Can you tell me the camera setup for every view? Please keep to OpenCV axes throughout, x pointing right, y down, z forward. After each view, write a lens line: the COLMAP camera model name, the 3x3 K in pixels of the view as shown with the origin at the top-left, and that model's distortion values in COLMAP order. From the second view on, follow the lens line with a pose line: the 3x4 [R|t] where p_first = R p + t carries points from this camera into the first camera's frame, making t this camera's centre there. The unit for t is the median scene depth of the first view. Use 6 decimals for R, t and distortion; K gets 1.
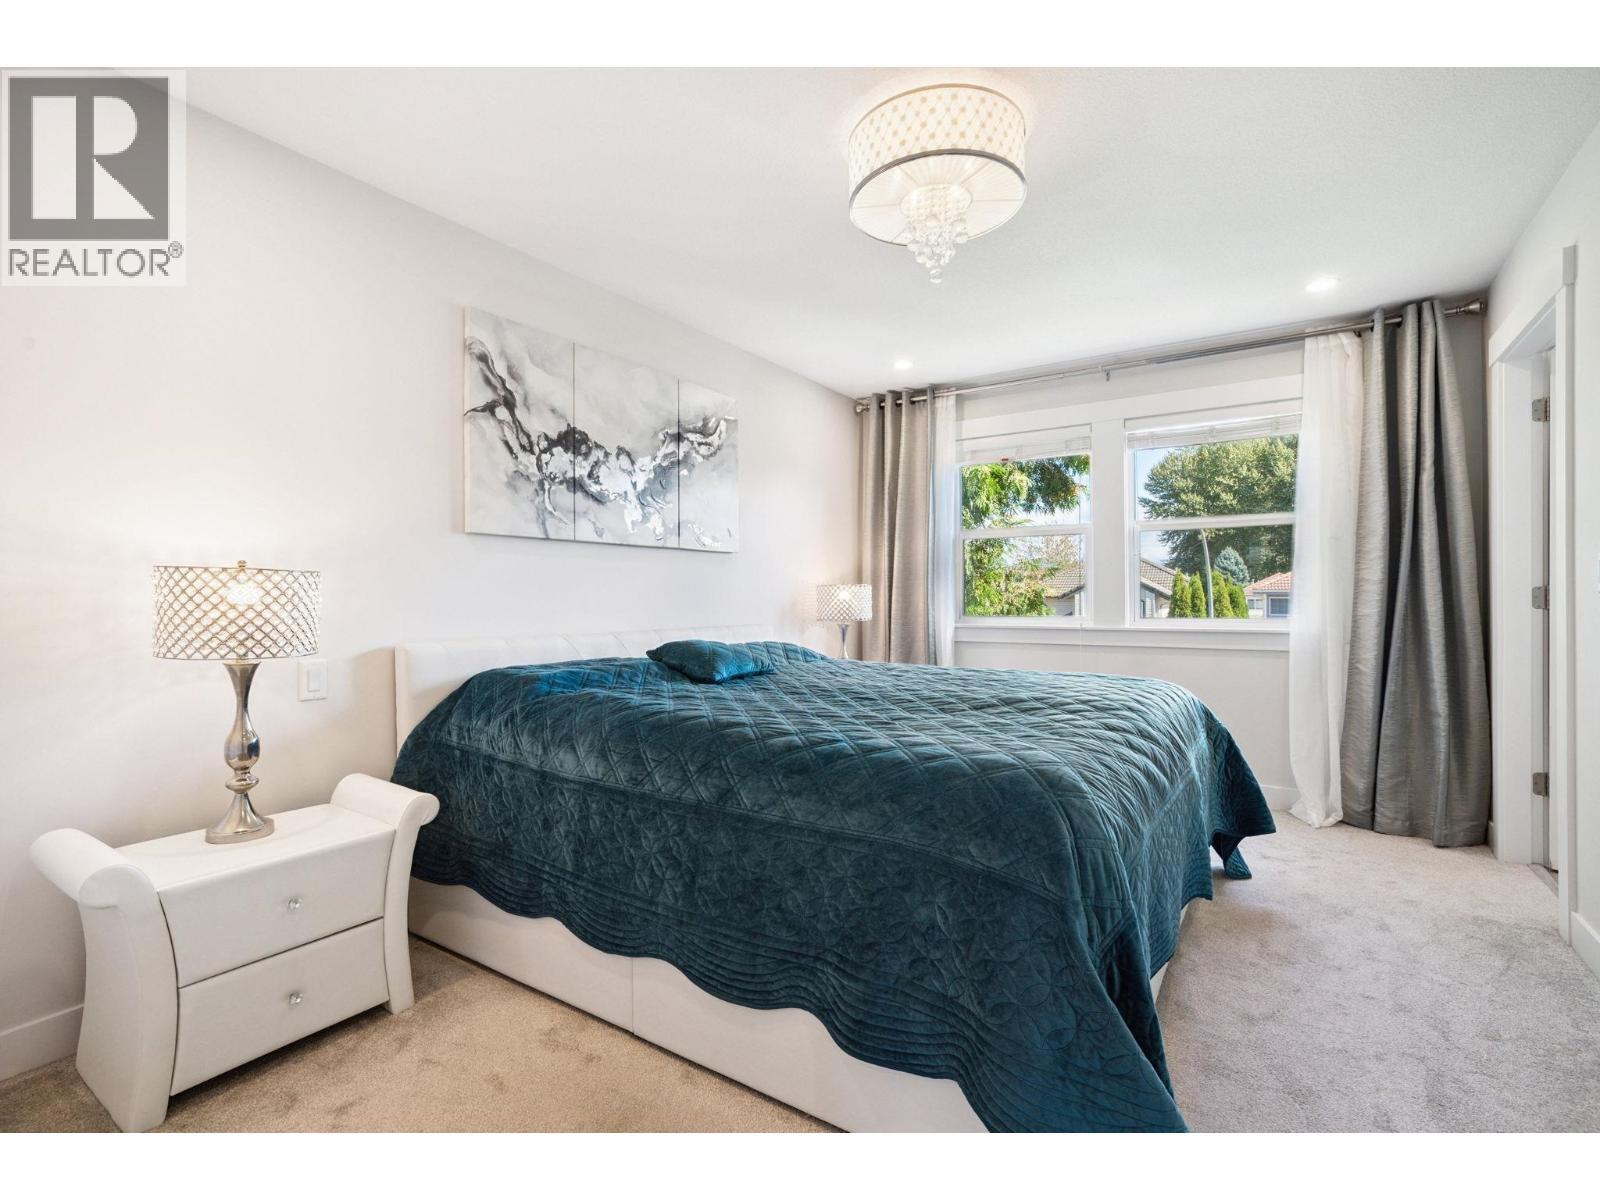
lens RADIAL K [[750.7, 0, 808.5], [0, 750.7, 610.6], [0, 0, 1]] dist [-0.012765, 0.006298]
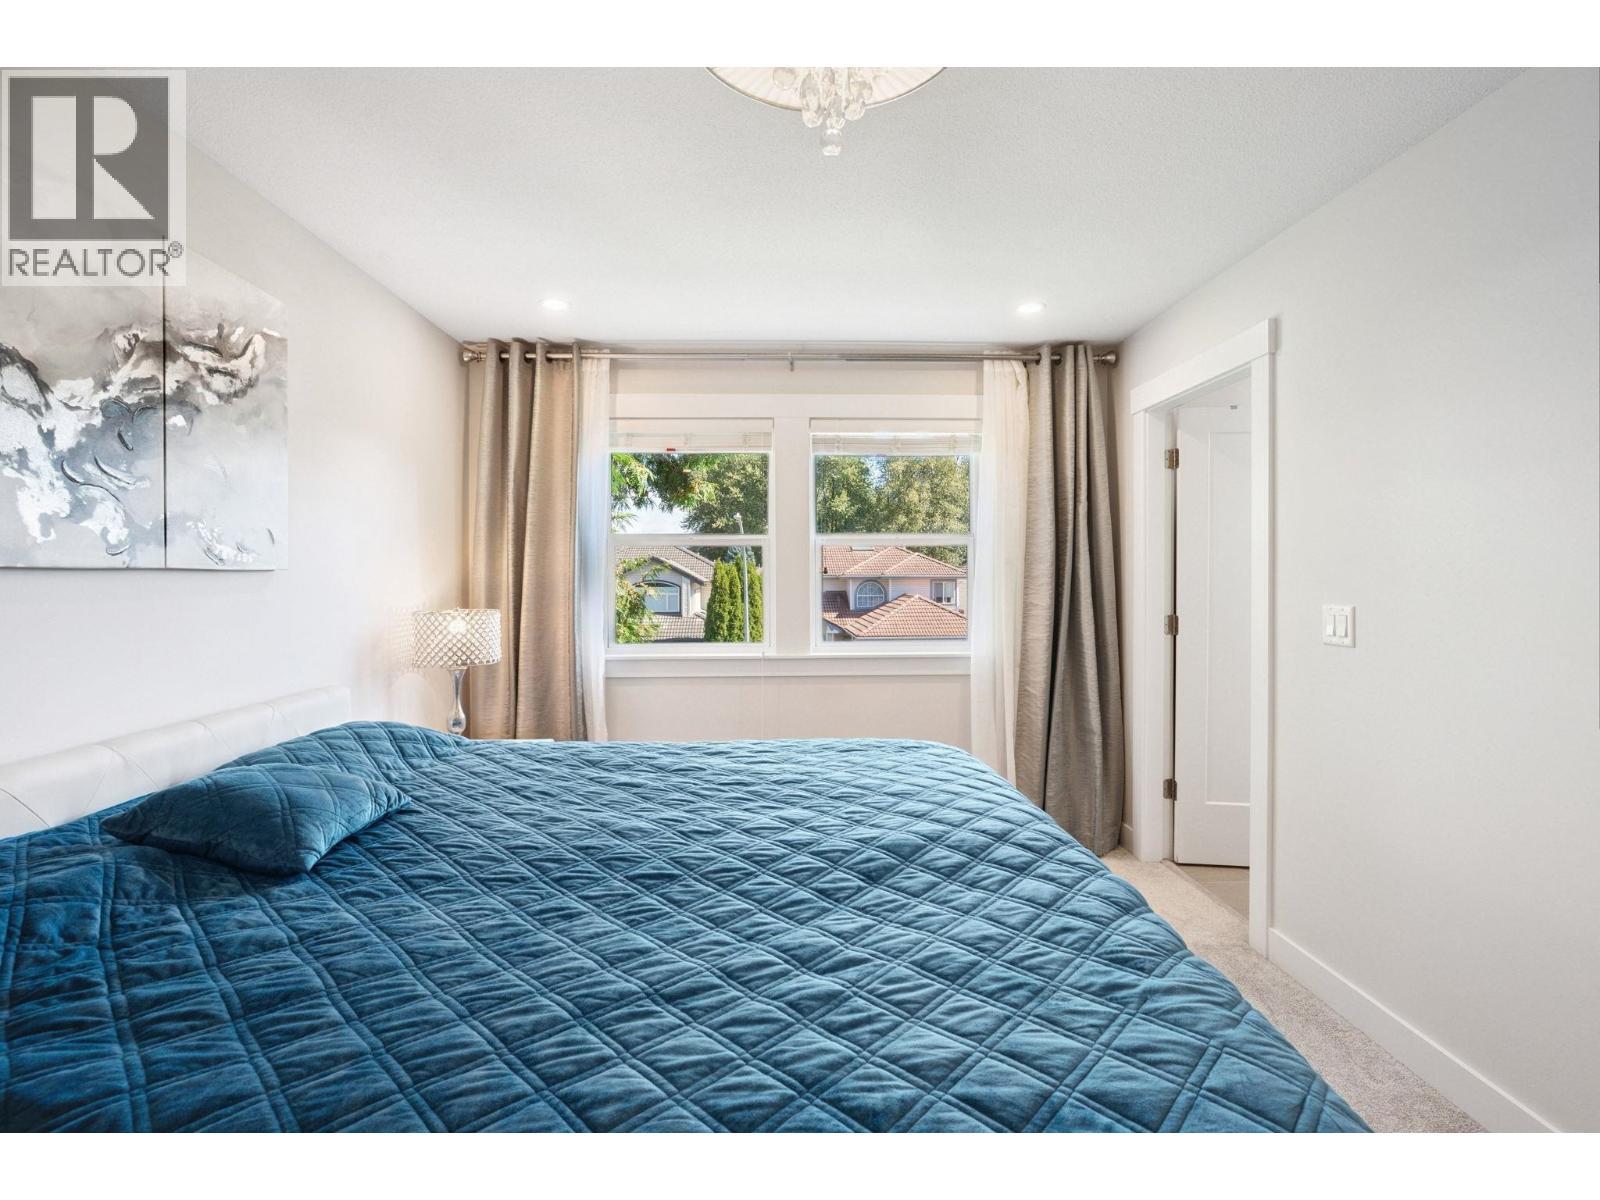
lens RADIAL K [[750.7, 0, 800.8], [0, 750.7, 586.4], [0, 0, 1]] dist [-0.012765, 0.006298]
pose [[0.821428, -0.004783, 0.570293, -0.105154], [0.008635, 0.999955, -0.004052, -0.064315], [-0.570247, 0.008253, 0.821432, 0.333168]]
